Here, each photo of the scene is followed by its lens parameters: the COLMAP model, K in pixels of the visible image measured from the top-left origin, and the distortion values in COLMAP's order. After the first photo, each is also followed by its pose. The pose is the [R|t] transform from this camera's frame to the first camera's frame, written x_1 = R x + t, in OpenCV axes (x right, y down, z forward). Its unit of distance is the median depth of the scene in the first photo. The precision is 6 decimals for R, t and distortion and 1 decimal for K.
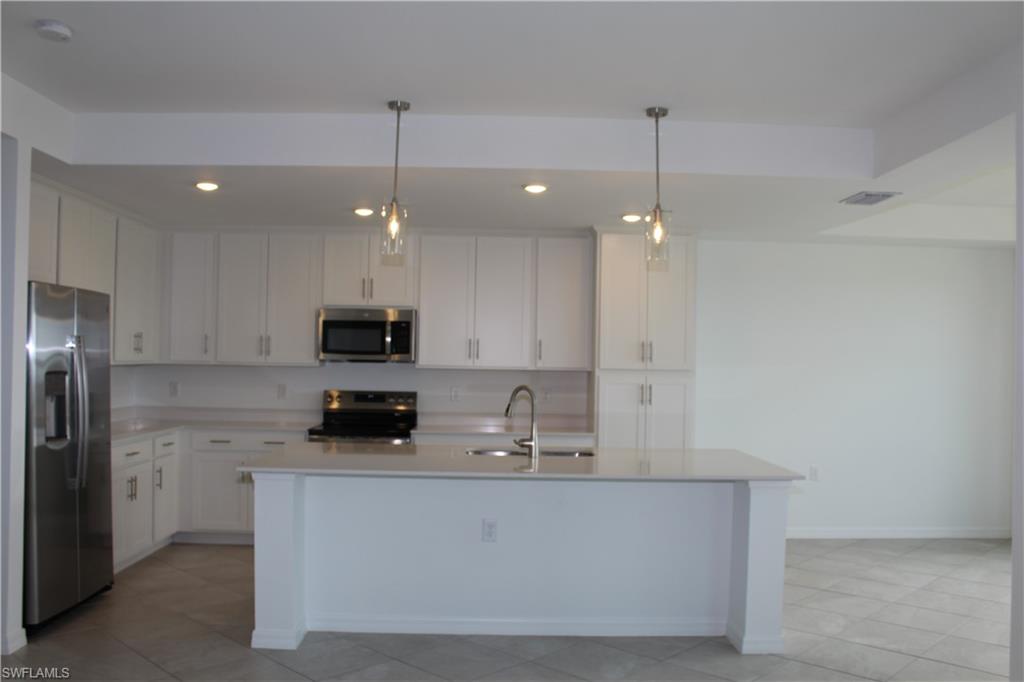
lens RADIAL K [[863.6, 0, 514.1], [0, 863.6, 349.1], [0, 0, 1]] dist [-0.118074, 0.012744]
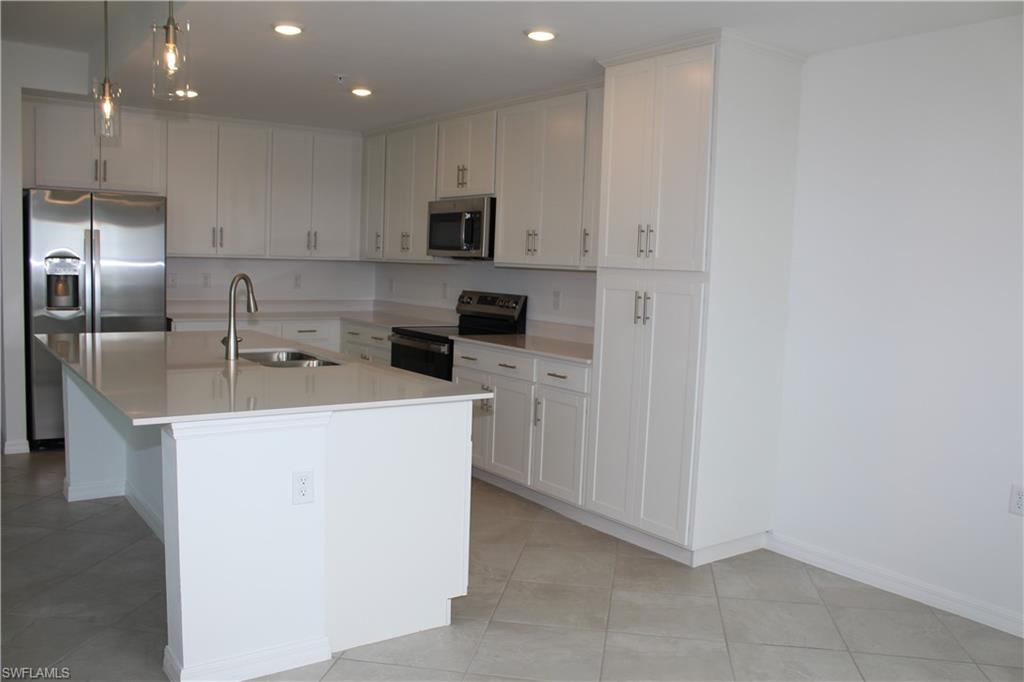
lens RADIAL K [[863.6, 0, 513.3], [0, 863.6, 345.2], [0, 0, 1]] dist [-0.118074, 0.012744]
pose [[0.560299, 0.082824, -0.824139, 0.627760], [-0.018535, 0.995993, 0.087494, 0.025829], [0.828083, -0.033747, 0.559589, 0.559163]]
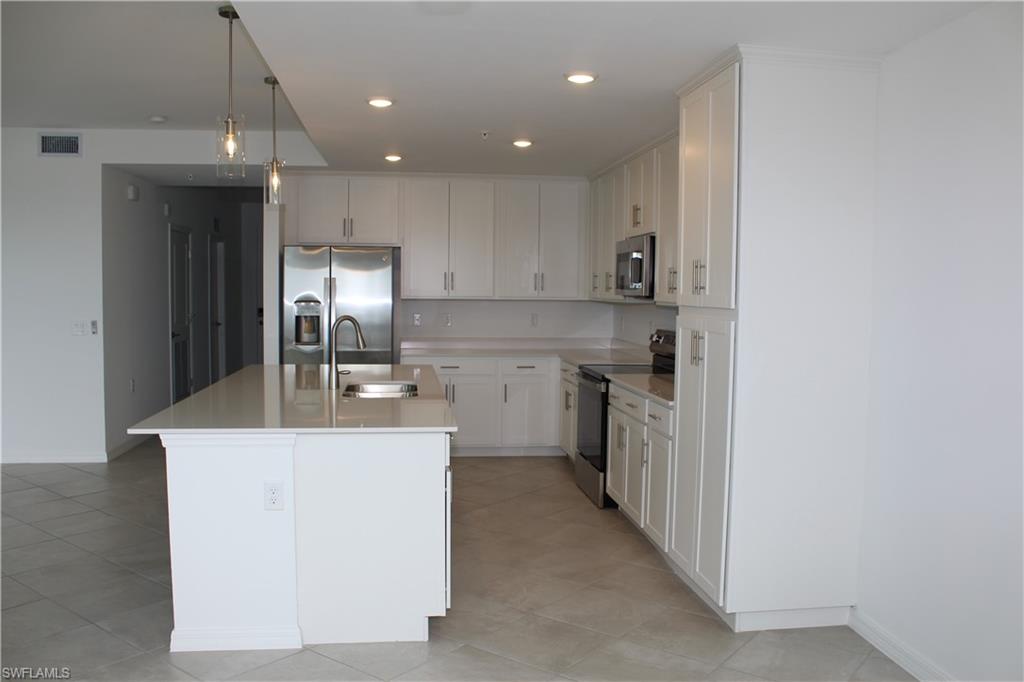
lens RADIAL K [[863.6, 0, 506.4], [0, 863.6, 352.2], [0, 0, 1]] dist [-0.118074, 0.012744]
pose [[0.090599, 0.057617, -0.994219, 0.738272], [-0.001232, 0.998331, 0.057743, 0.020667], [0.995887, -0.004007, 0.090518, 0.810357]]
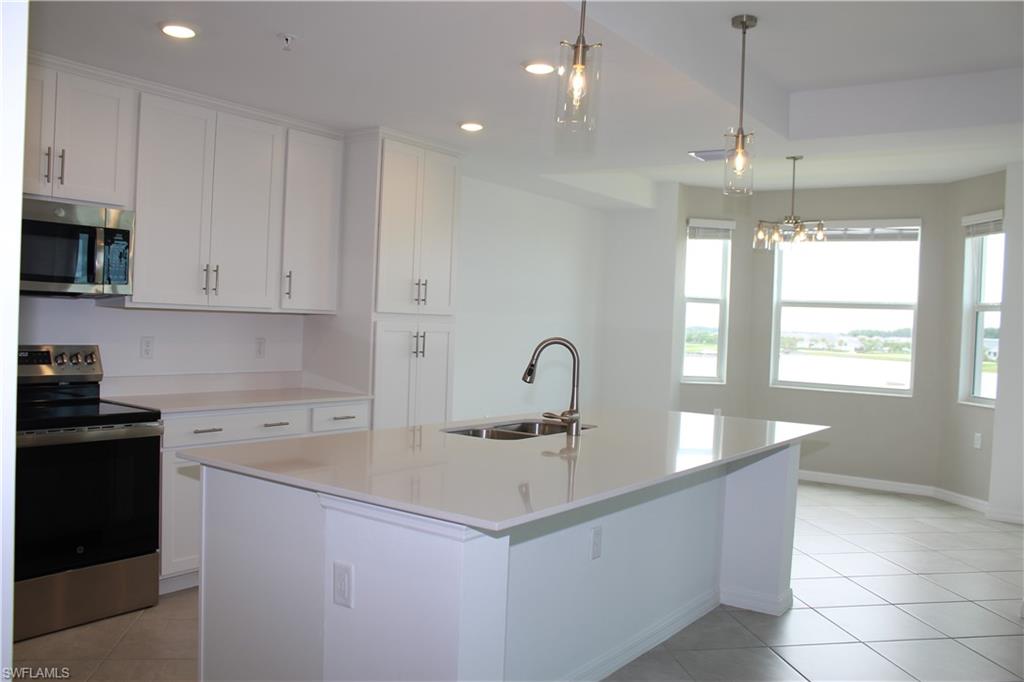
lens RADIAL K [[857.4, 0, 508.1], [0, 857.4, 333.0], [0, 0, 1]] dist [-0.149721, 0.135267]
pose [[0.614648, -0.005920, 0.788779, -0.434747], [-0.034015, 0.998843, 0.034003, 0.011297], [-0.788068, -0.047730, 0.613735, 0.436370]]
